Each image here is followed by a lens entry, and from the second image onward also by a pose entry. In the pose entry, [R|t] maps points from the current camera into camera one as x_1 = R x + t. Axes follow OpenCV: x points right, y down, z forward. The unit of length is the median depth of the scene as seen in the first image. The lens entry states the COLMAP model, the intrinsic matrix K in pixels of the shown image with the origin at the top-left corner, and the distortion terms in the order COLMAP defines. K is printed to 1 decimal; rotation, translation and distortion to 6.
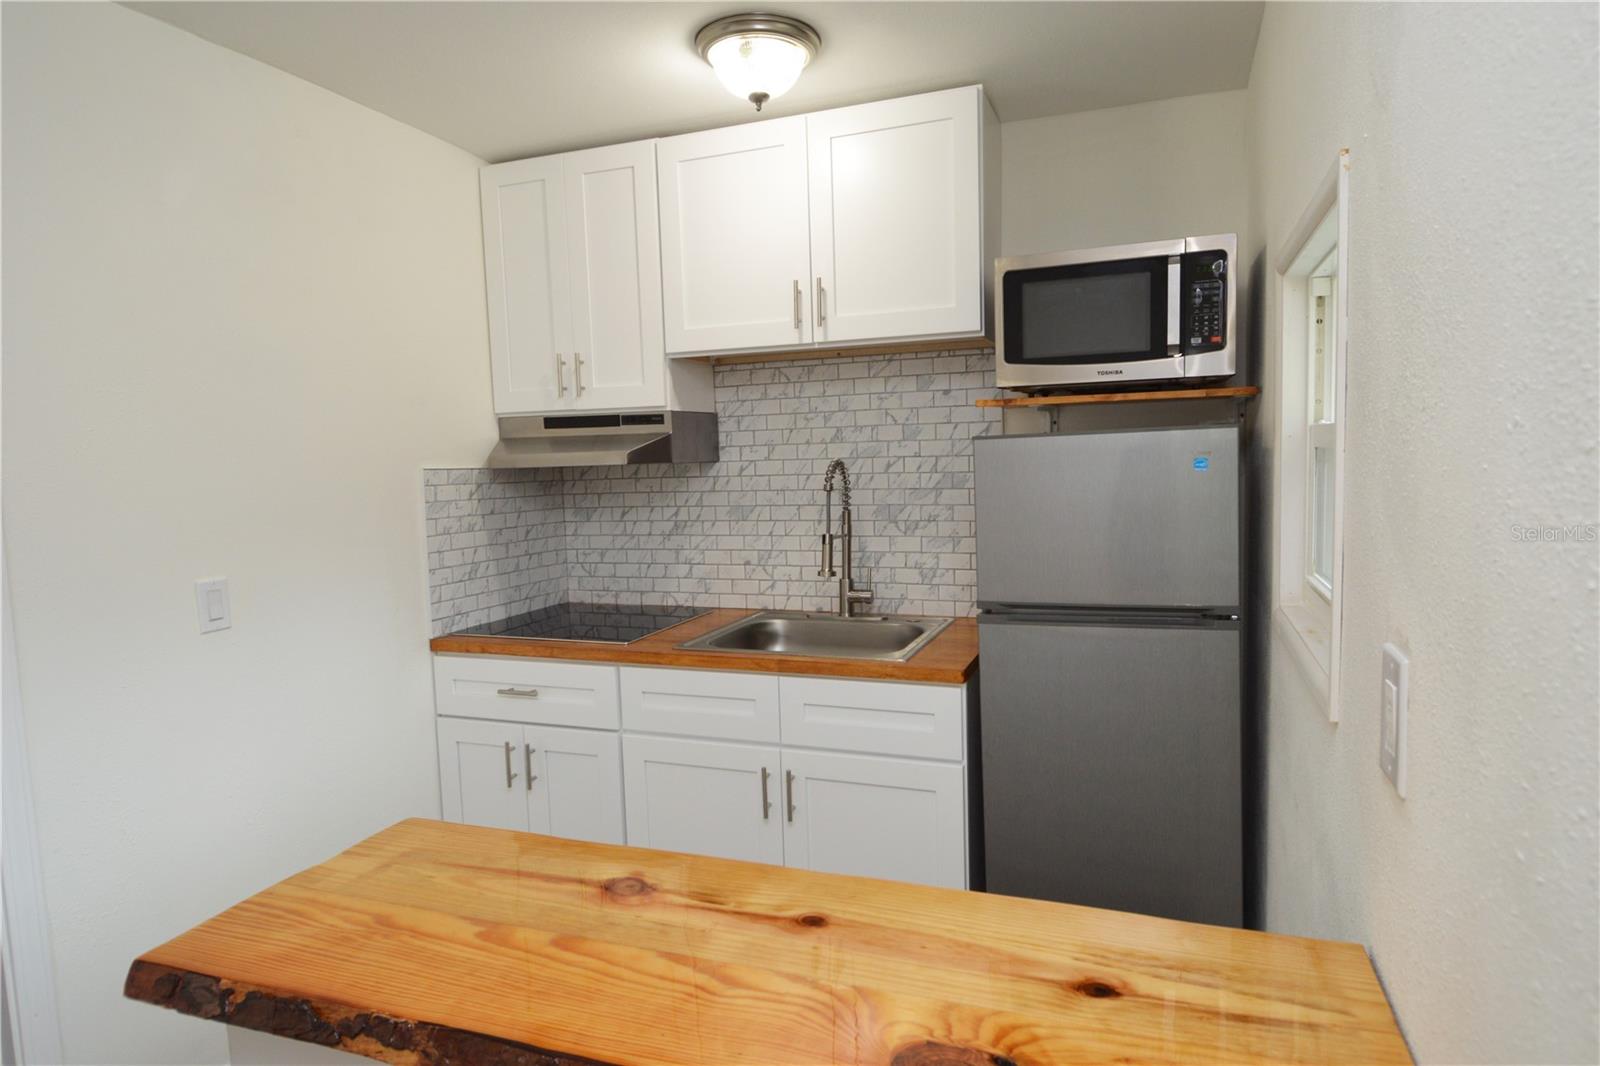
lens RADIAL K [[897.3, 0, 822.8], [0, 897.3, 528.7], [0, 0, 1]] dist [0.023397, -0.038333]
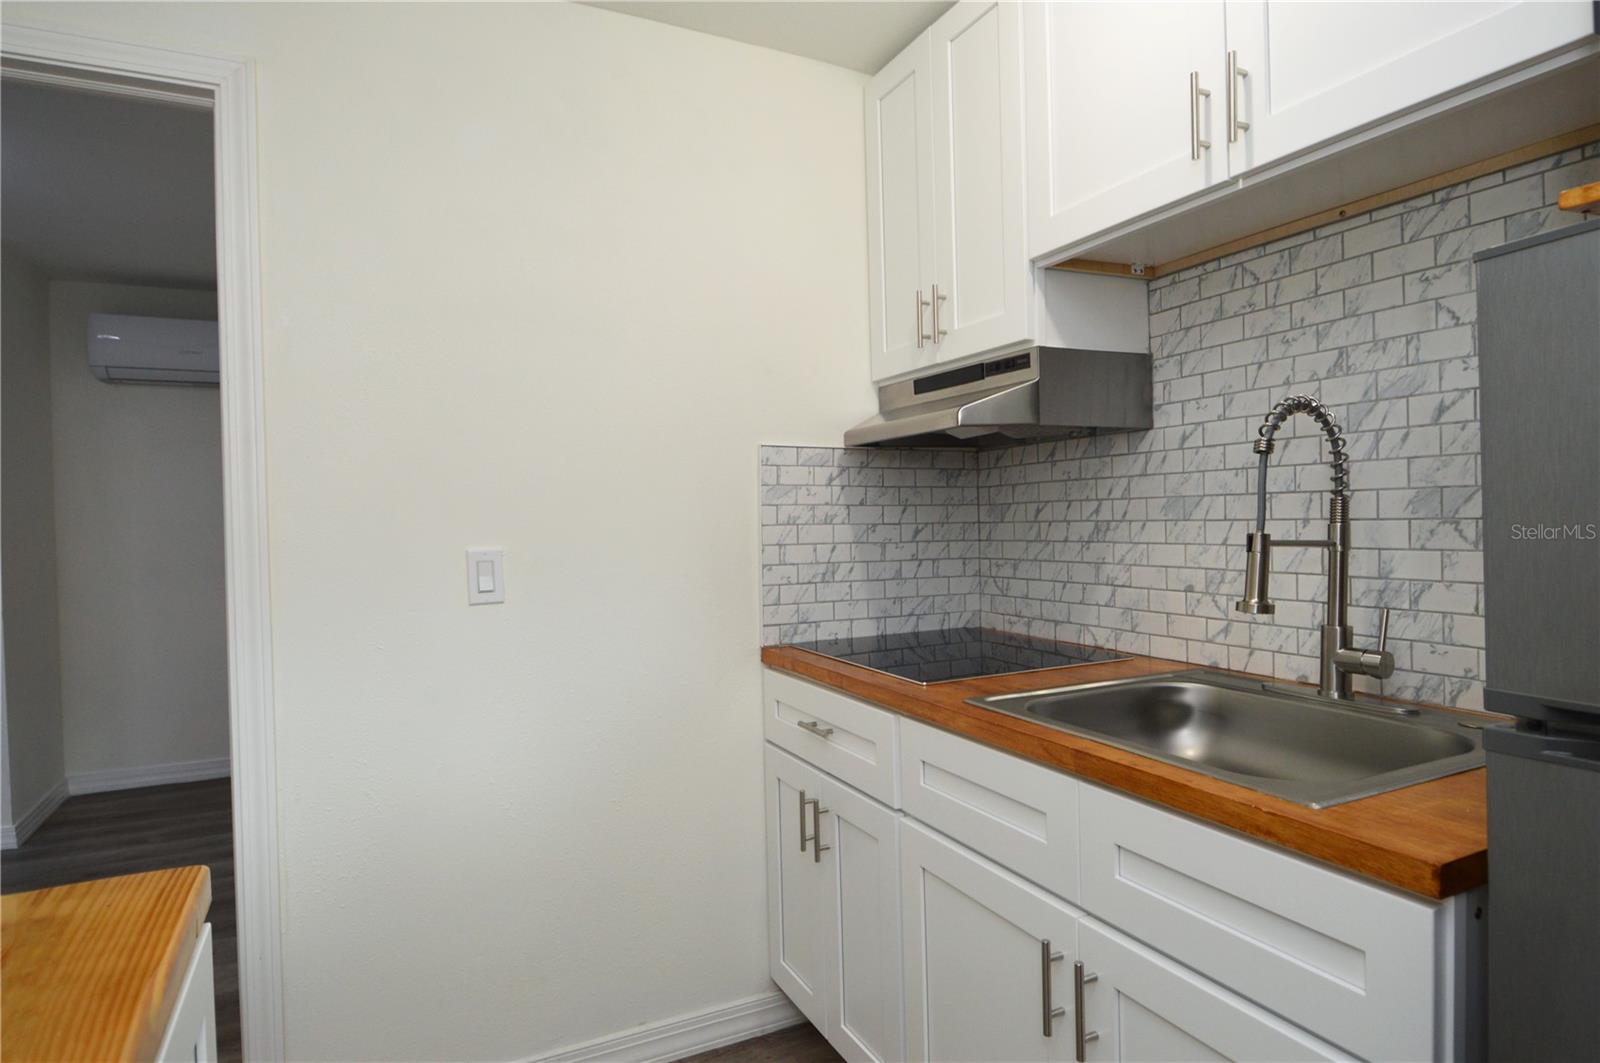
lens RADIAL K [[897.3, 0, 822.8], [0, 897.3, 527.2], [0, 0, 1]] dist [0.023397, -0.038333]
pose [[0.727108, 0.021231, -0.686195, 0.168939], [-0.055063, 0.998105, -0.027464, 0.028807], [0.684312, 0.057753, 0.726899, 0.399591]]
